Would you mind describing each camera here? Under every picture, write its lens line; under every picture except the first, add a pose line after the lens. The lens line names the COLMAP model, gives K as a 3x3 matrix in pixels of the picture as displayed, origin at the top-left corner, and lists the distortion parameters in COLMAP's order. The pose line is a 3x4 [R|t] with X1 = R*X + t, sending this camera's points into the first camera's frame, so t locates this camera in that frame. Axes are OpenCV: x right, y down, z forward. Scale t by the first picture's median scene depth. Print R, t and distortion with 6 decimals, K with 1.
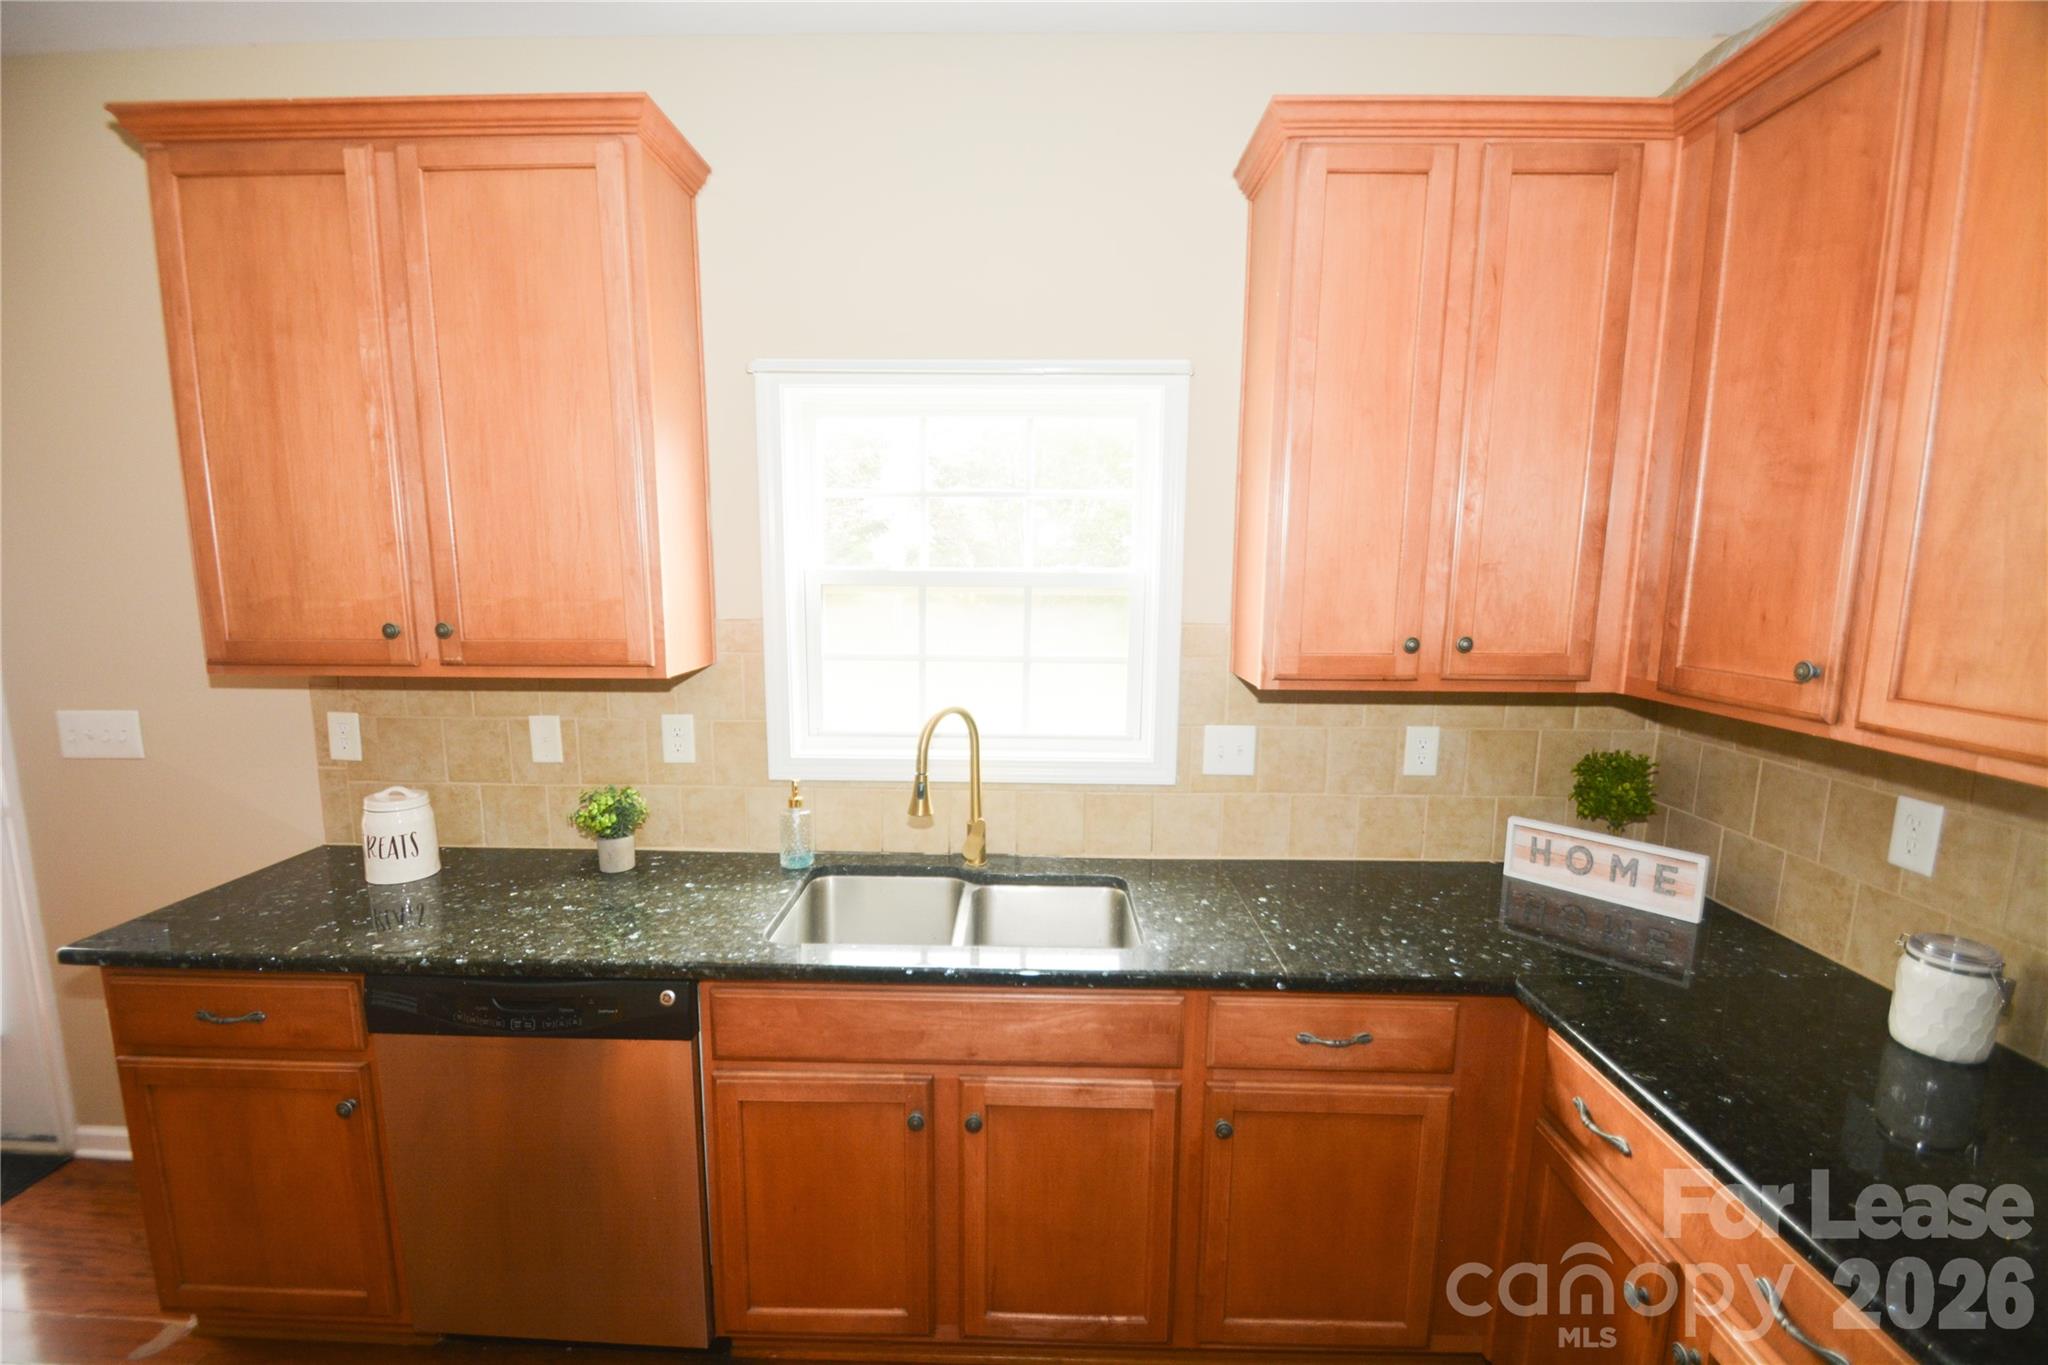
lens RADIAL K [[907.5, 0, 1017.5], [0, 907.5, 698.9], [0, 0, 1]] dist [0.002582, -0.006607]
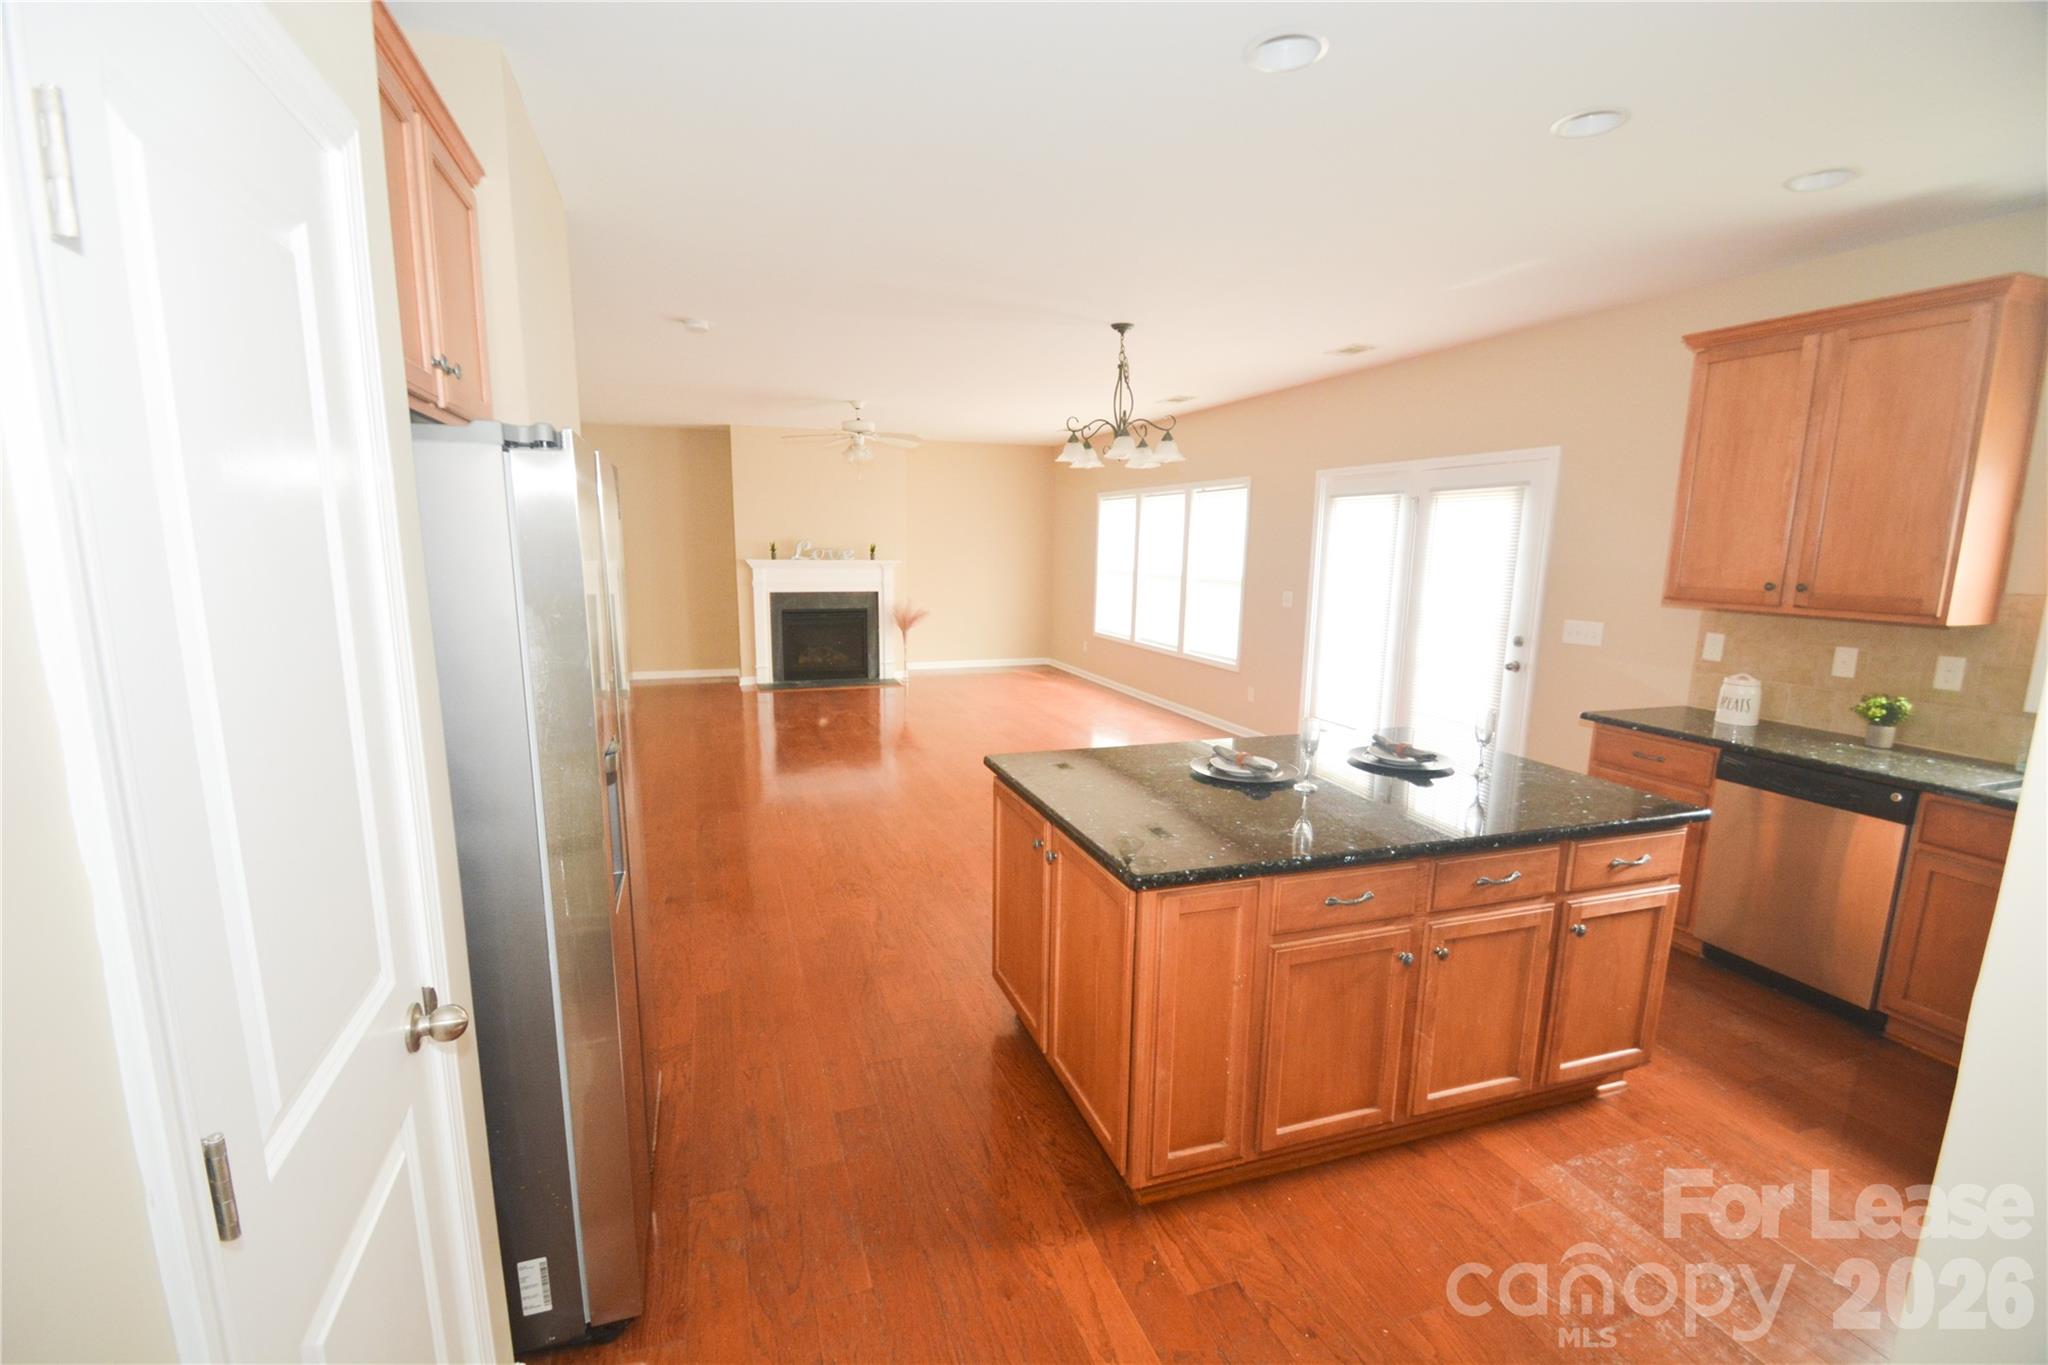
lens RADIAL K [[907.5, 0, 1022.8], [0, 907.5, 701.1], [0, 0, 1]] dist [0.002582, -0.006607]
pose [[0.357569, 0.166569, -0.918912, 0.538739], [-0.157953, 0.980576, 0.116284, 0.187843], [0.920432, 0.103566, 0.376934, -1.136368]]
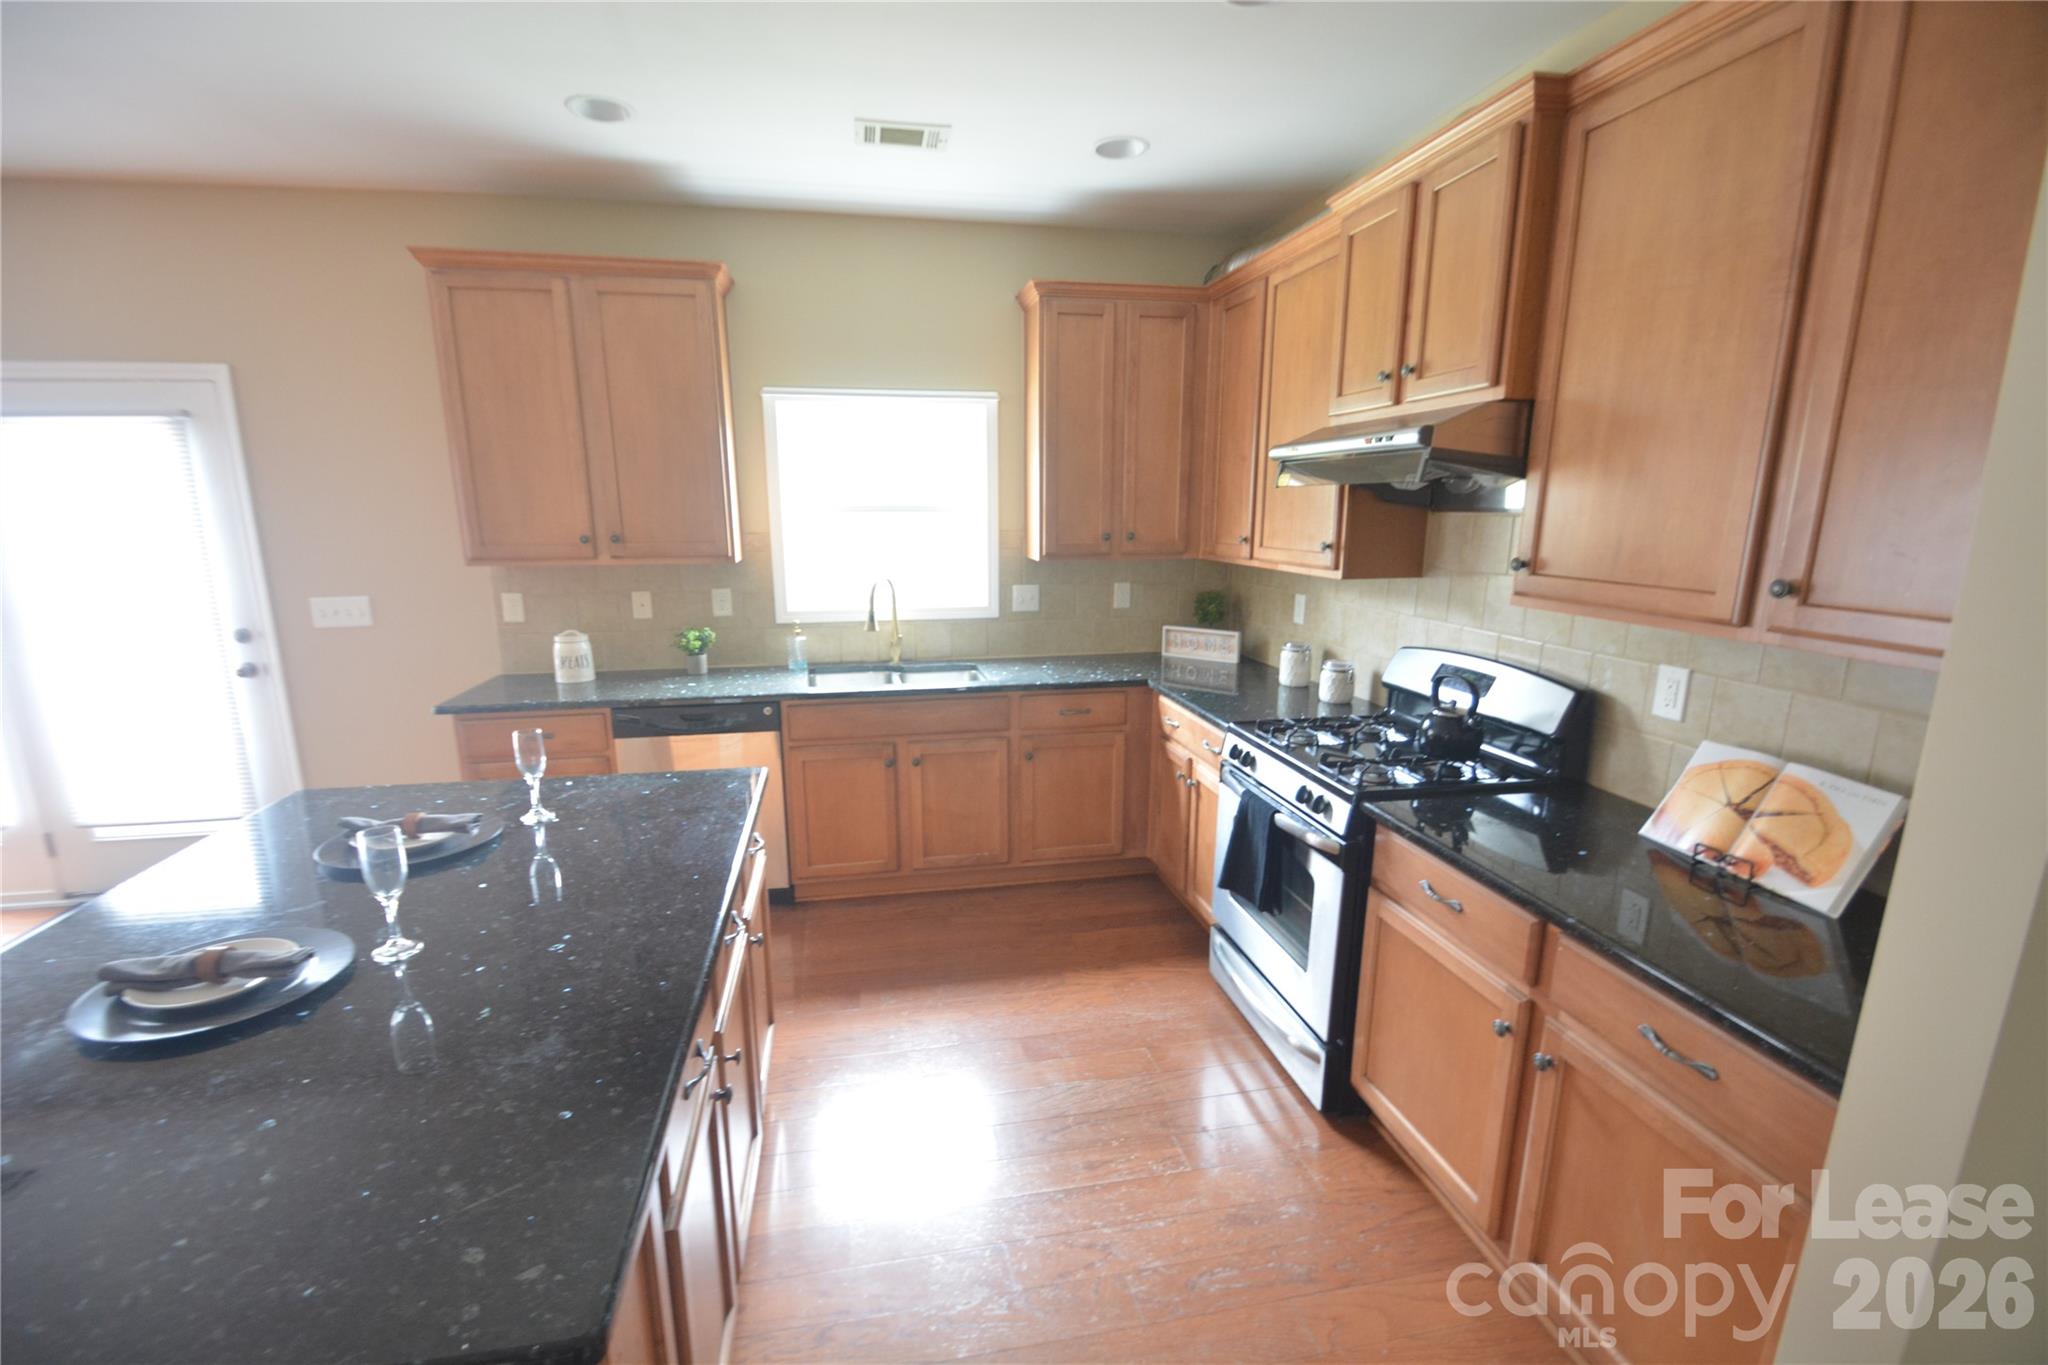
lens RADIAL K [[907.5, 0, 1017.5], [0, 907.5, 703.9], [0, 0, 1]] dist [0.002582, -0.006607]
pose [[0.977784, -0.054496, 0.202409, -0.217820], [0.040847, 0.996639, 0.071012, 0.169250], [-0.205599, -0.061167, 0.976723, -1.044891]]
